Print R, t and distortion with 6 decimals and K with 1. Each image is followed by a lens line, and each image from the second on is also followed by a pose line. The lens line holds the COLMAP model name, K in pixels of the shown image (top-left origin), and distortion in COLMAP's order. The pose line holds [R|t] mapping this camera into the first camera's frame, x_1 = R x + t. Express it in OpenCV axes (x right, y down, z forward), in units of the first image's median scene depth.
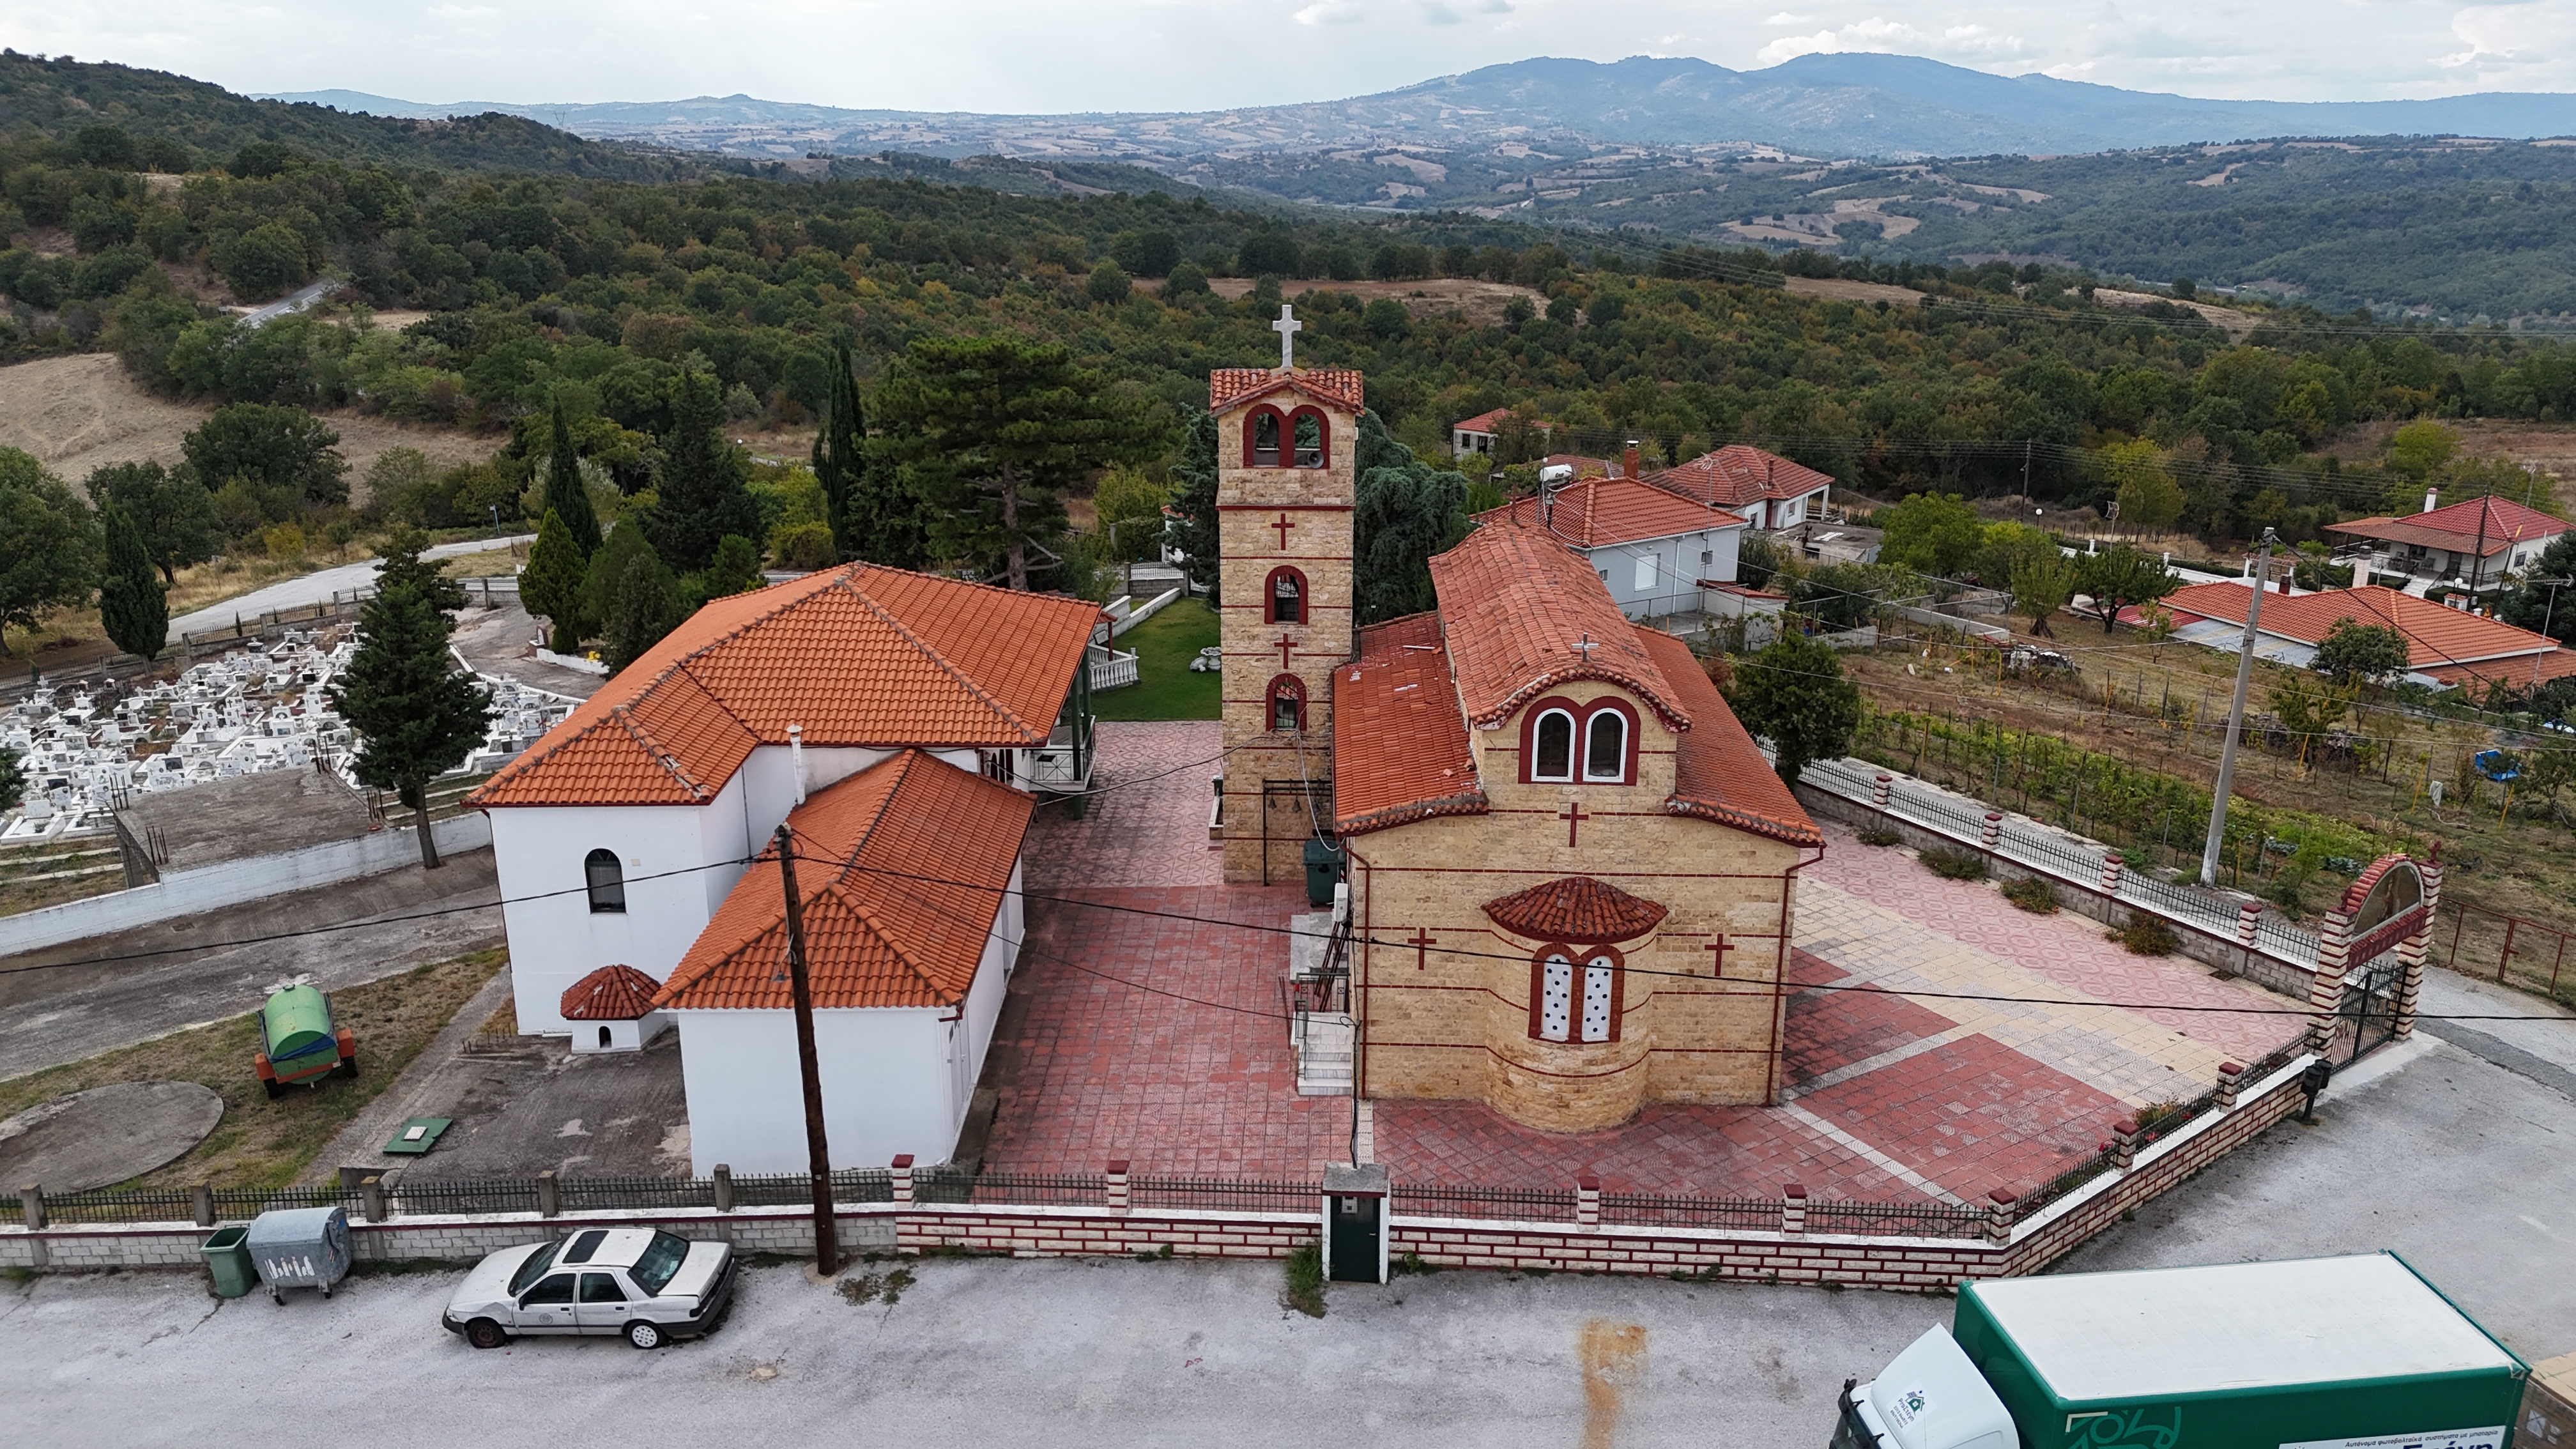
lens RADIAL K [[1899.0, 0, 1299.4], [0, 1899.0, 726.0], [0, 0, 1]] dist [0.079488, -0.080589]
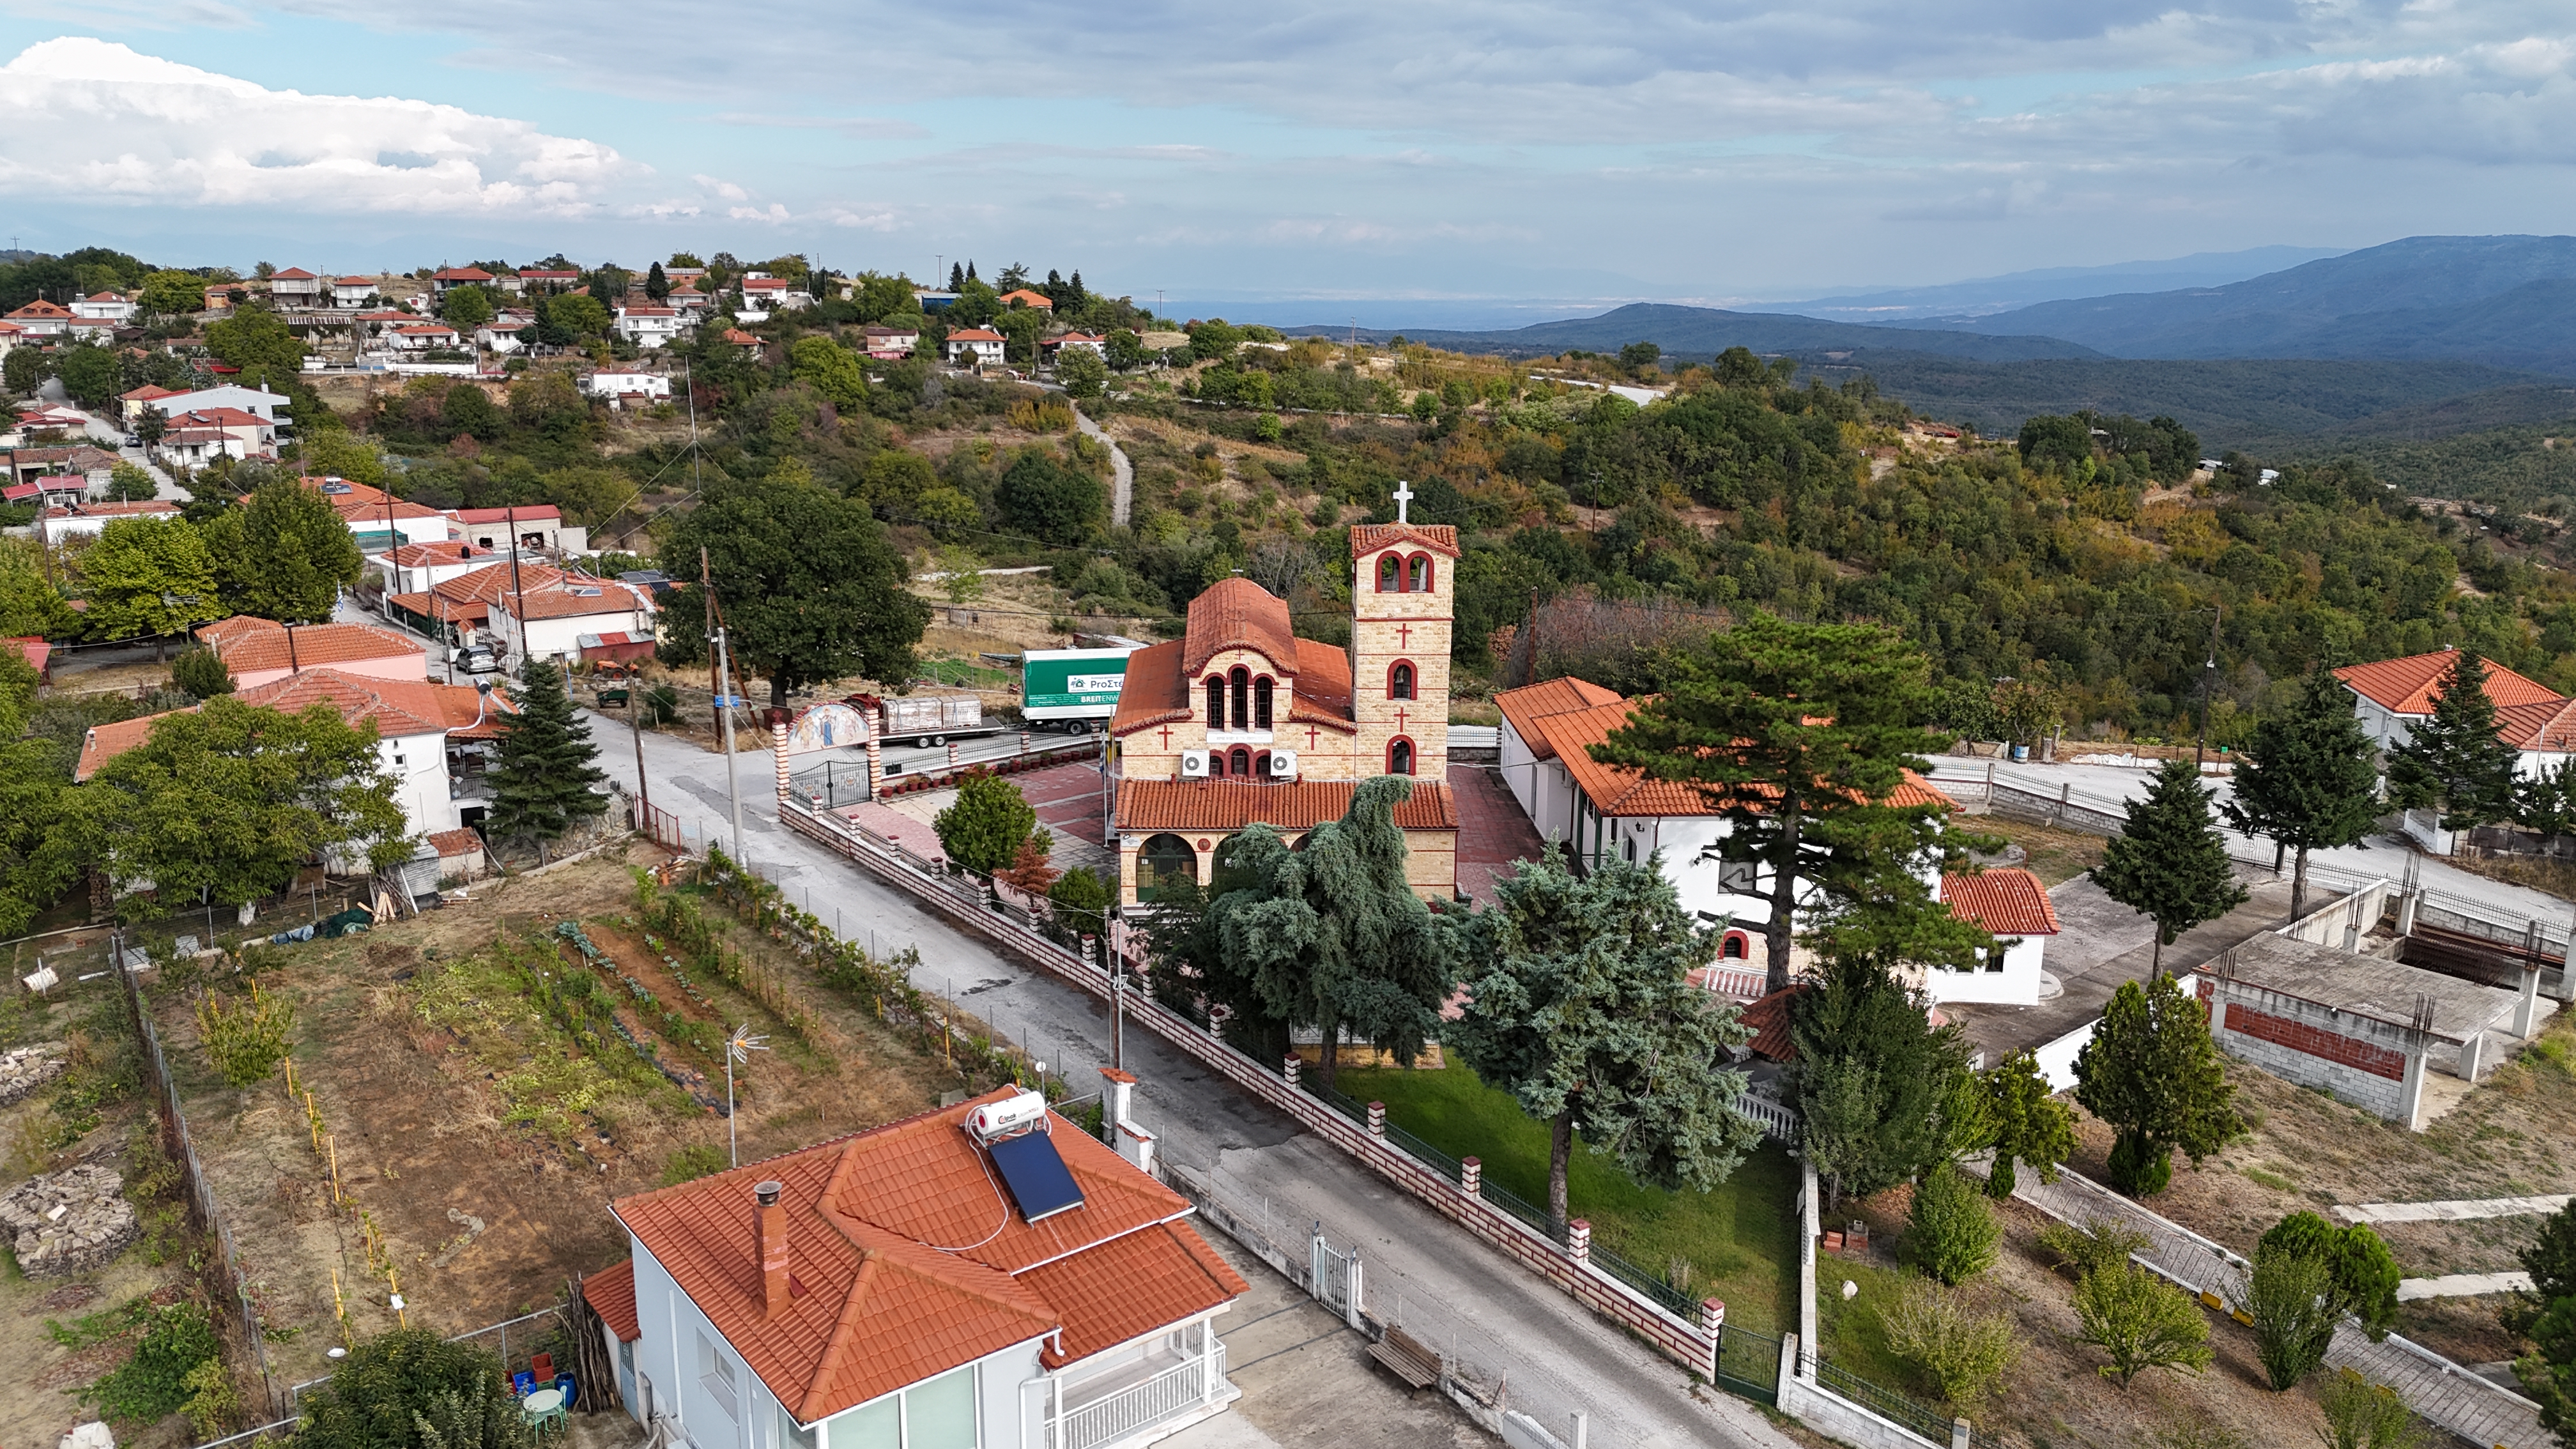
lens RADIAL K [[1899.0, 0, 1299.4], [0, 1899.0, 726.0], [0, 0, 1]] dist [0.079488, -0.080589]
pose [[-0.998746, 0.000941, -0.050056, 0.180178], [-0.024905, 0.857993, 0.513057, -0.992788], [0.043431, 0.513660, -0.856894, 2.882392]]
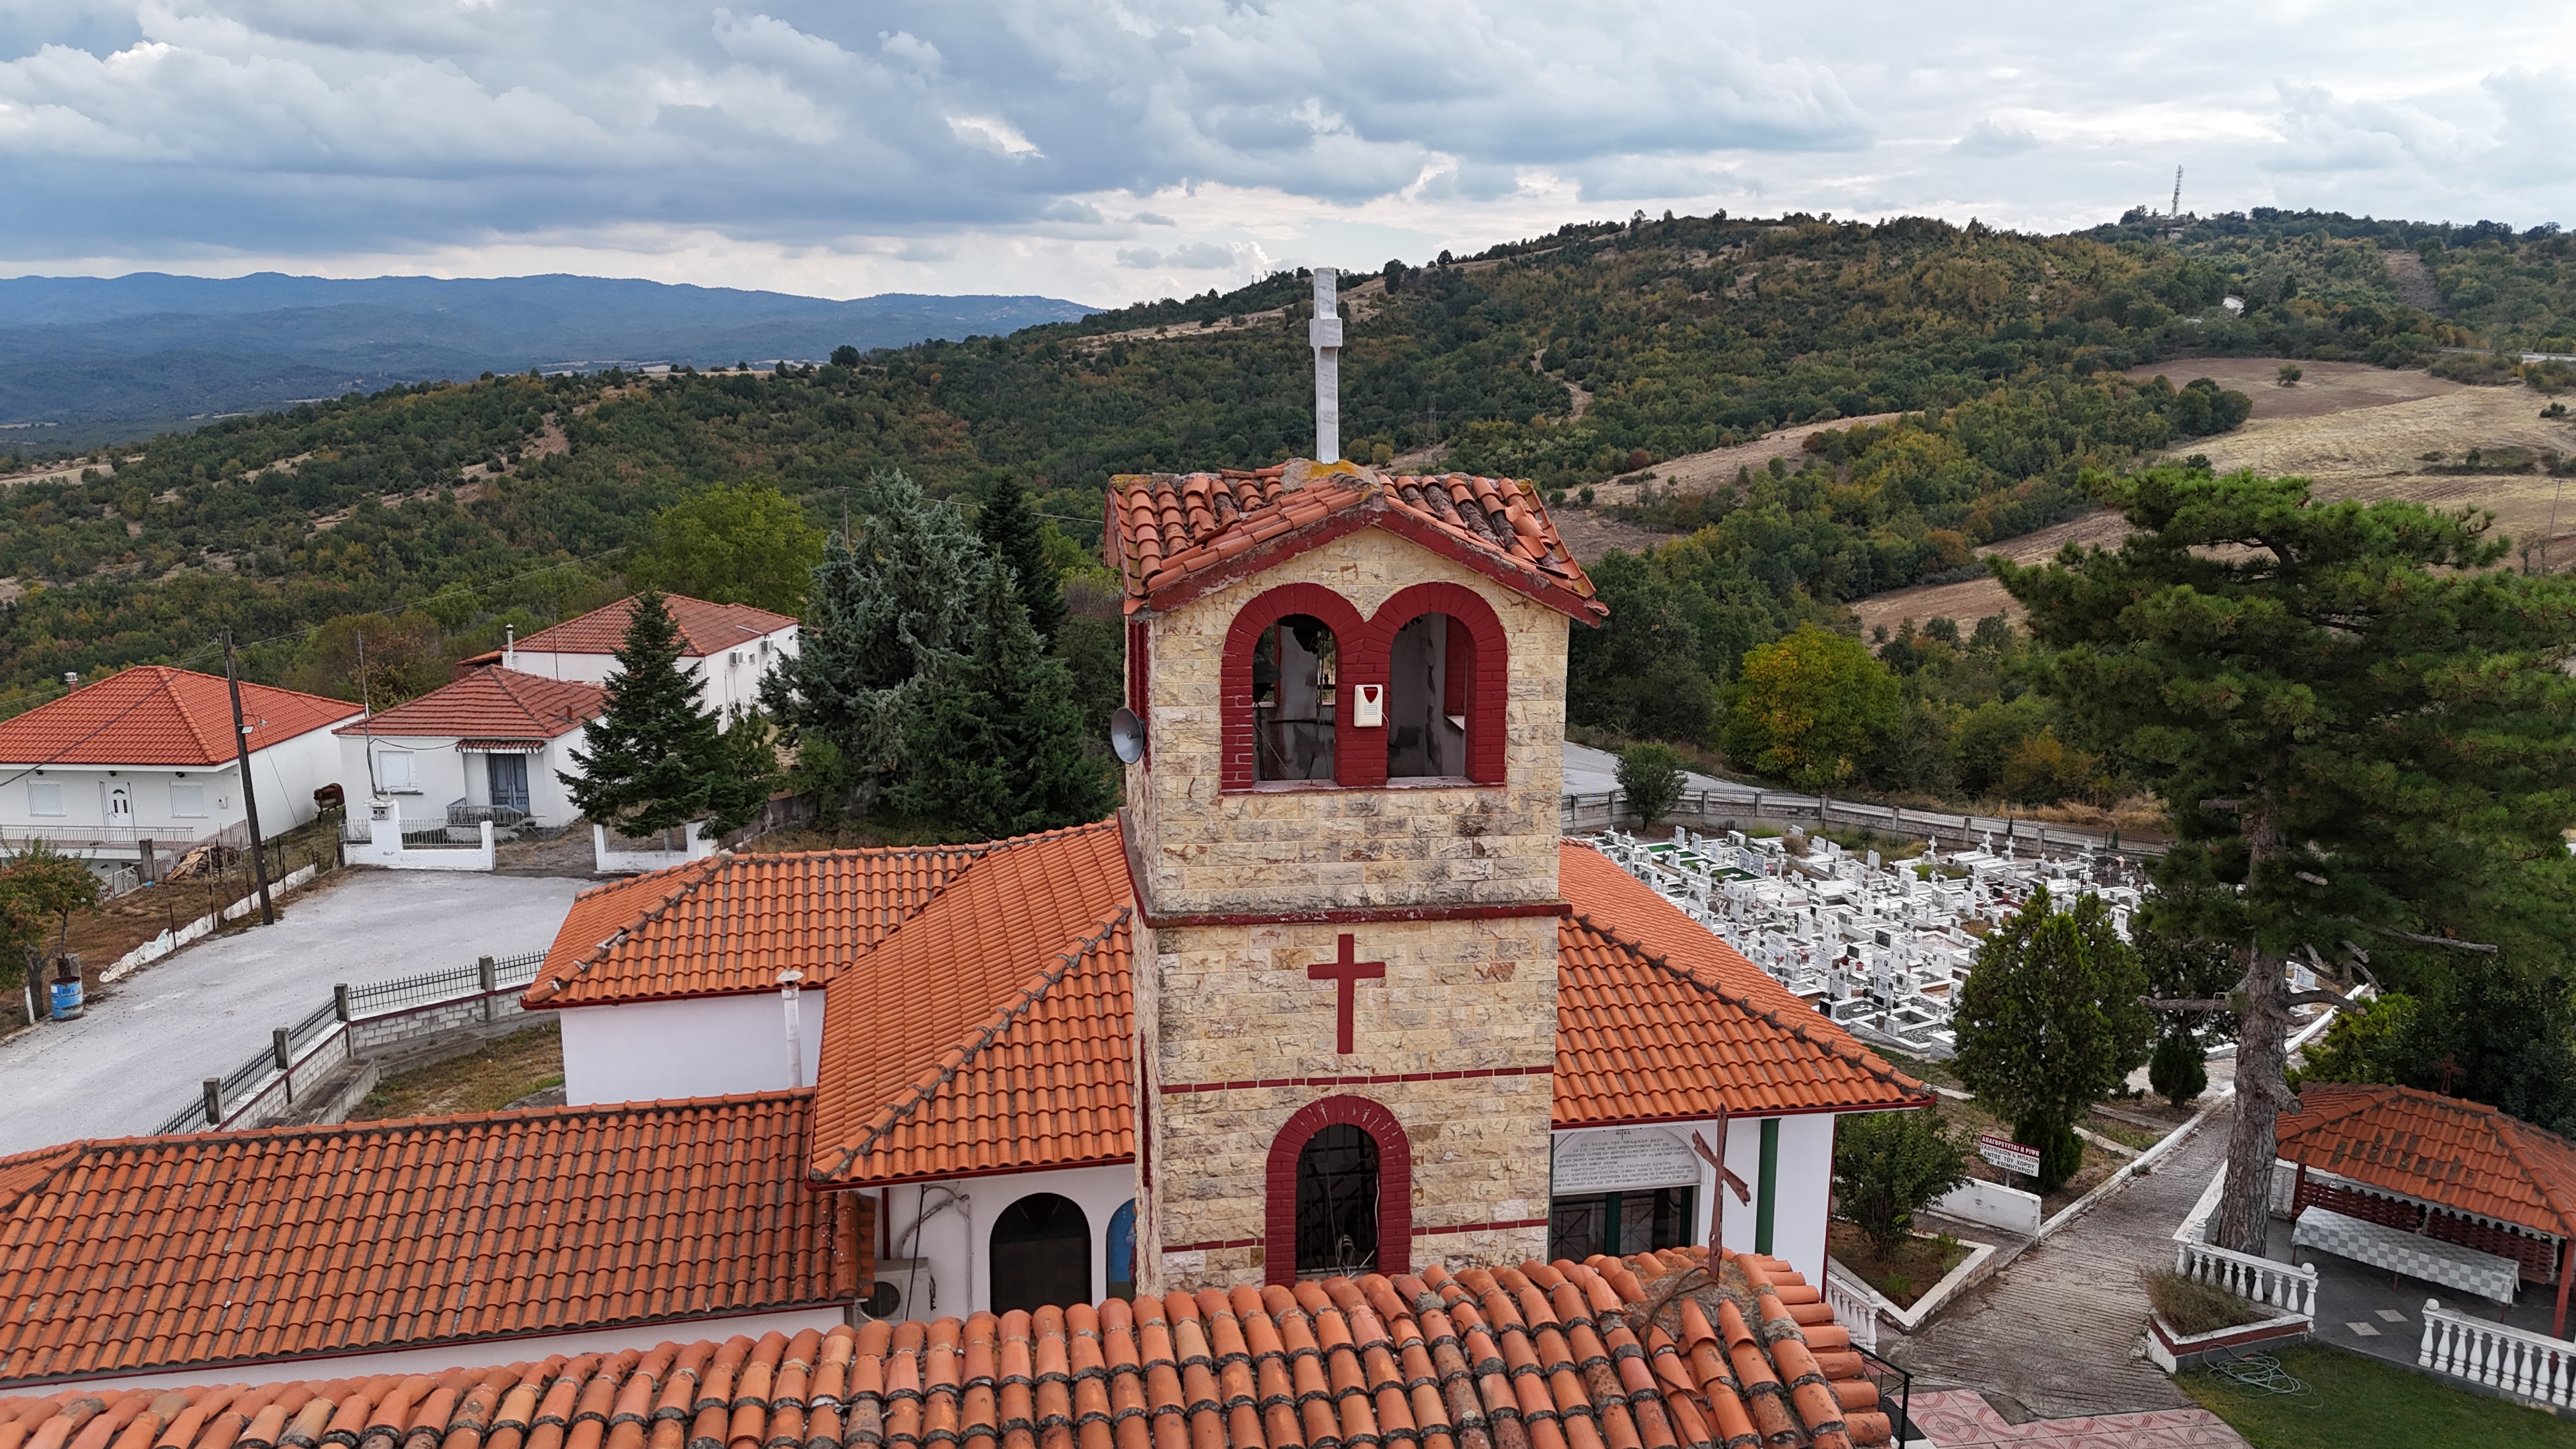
lens RADIAL K [[1888.4, 0, 1298.8], [0, 1888.4, 732.4], [0, 0, 1]] dist [0.085242, -0.092561]
pose [[0.187780, 0.196409, -0.962373, 0.380023], [-0.296384, 0.945461, 0.135127, -0.232206], [0.936427, 0.259858, 0.235752, 1.158538]]
